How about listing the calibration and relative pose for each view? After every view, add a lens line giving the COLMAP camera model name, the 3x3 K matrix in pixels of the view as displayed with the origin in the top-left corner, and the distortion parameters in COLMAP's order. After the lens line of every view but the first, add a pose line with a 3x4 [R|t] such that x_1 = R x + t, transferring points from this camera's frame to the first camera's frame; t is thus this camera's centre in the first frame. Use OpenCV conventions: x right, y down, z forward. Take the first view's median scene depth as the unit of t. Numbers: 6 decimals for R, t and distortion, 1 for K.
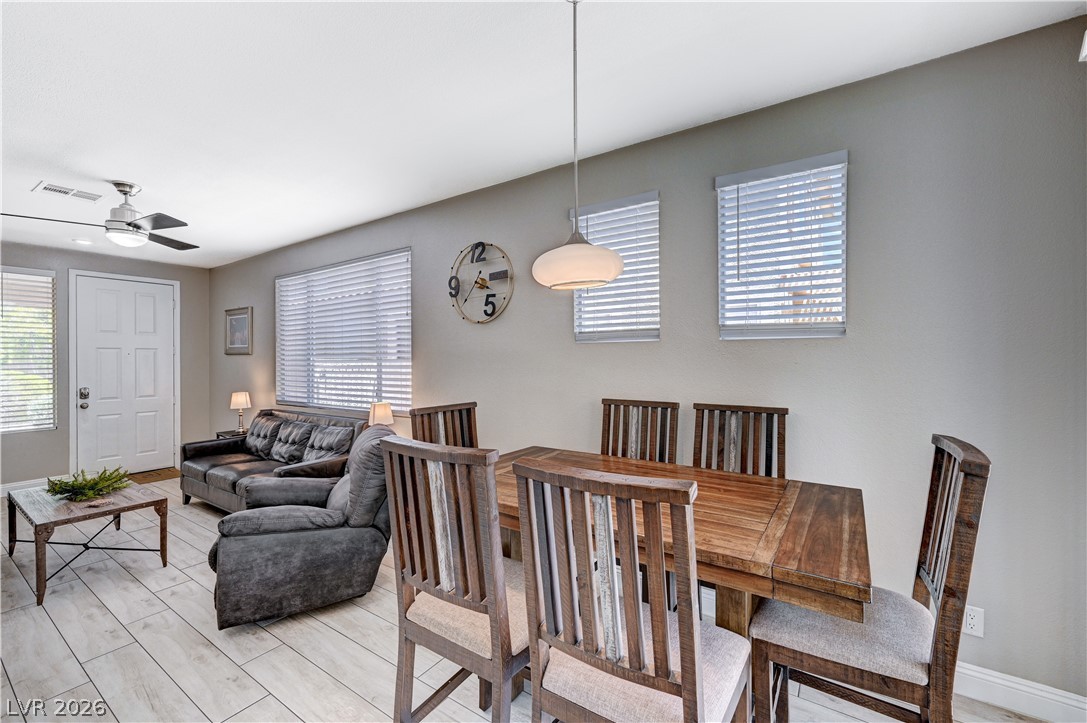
lens RADIAL K [[447.5, 0, 546.6], [0, 447.5, 359.8], [0, 0, 1]] dist [-0.002189, -0.000298]
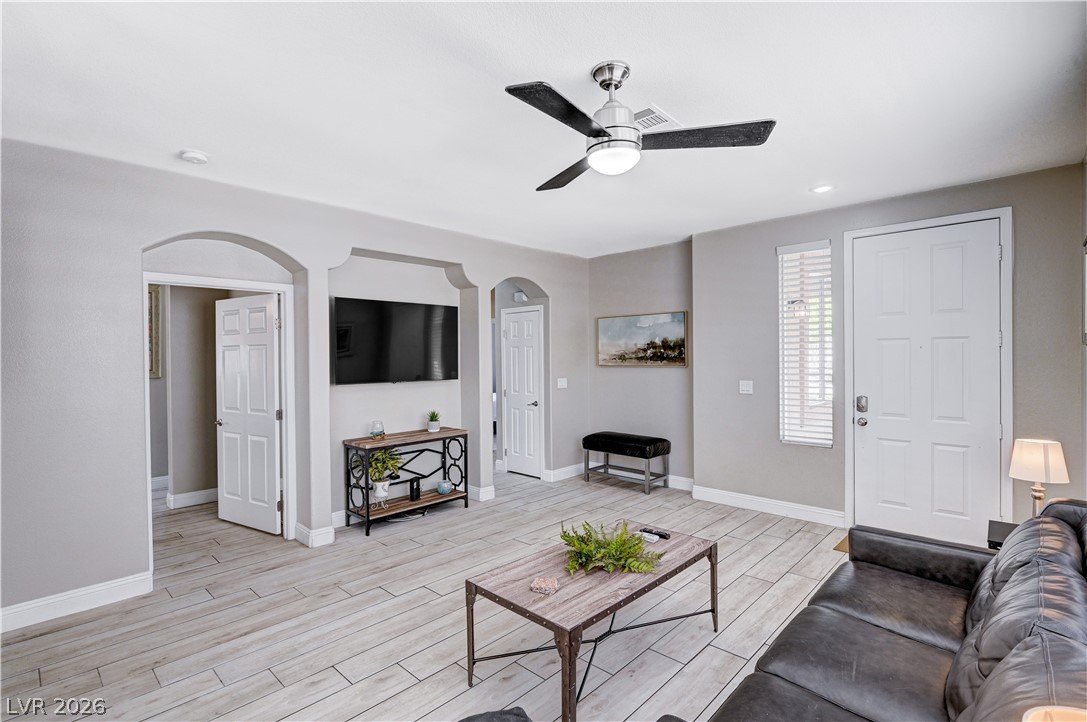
lens RADIAL K [[515.7, 0, 543.5], [0, 515.7, 361.0], [0, 0, 1]] dist [-0.002783, -0.000194]
pose [[-0.163182, 0.020894, -0.986375, -0.229544], [0.007559, 0.999773, 0.019927, -0.019125], [0.986567, -0.004205, -0.163303, 0.943901]]
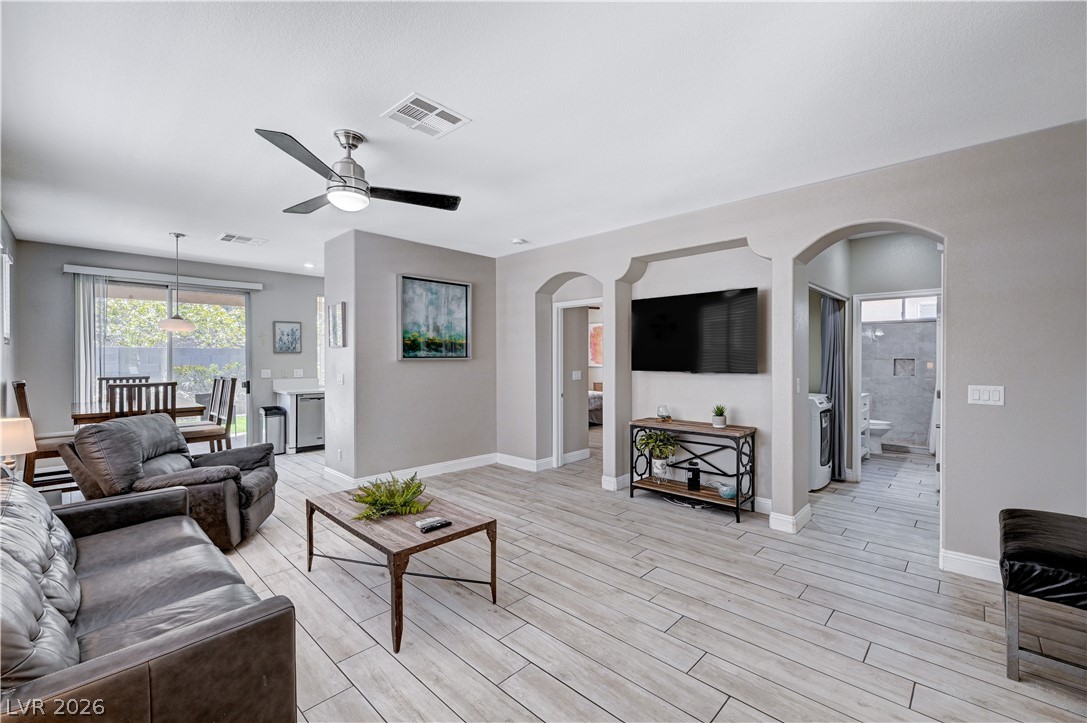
lens RADIAL K [[455.5, 0, 553.8], [0, 455.5, 362.5], [0, 0, 1]] dist [-0.001911, -0.000141]
pose [[-0.987381, 0.008657, 0.158126, -1.338226], [0.010375, 0.999896, 0.010044, 0.018933], [-0.158022, 0.011558, -0.987368, 1.628402]]
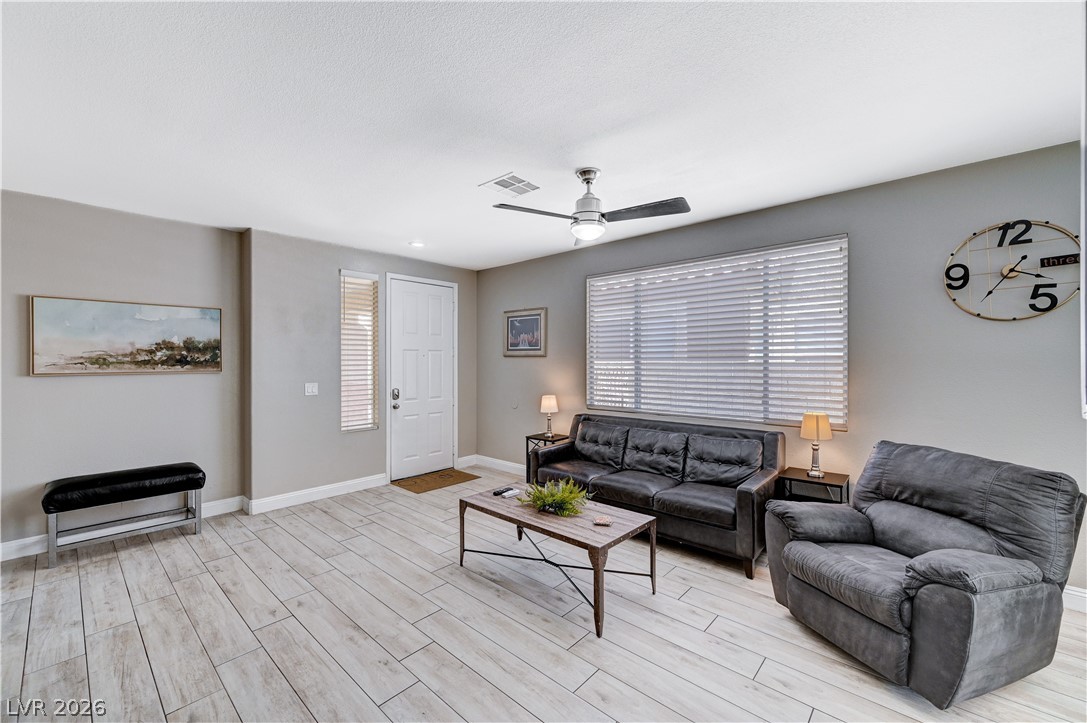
lens RADIAL K [[439.7, 0, 531.4], [0, 439.7, 361.5], [0, 0, 1]] dist [0.002249, 0.000117]
pose [[0.988754, 0.007276, -0.149372, -0.859672], [-0.007471, 0.999972, -0.000745, -0.000868], [0.149362, 0.001852, 0.988781, 0.079027]]
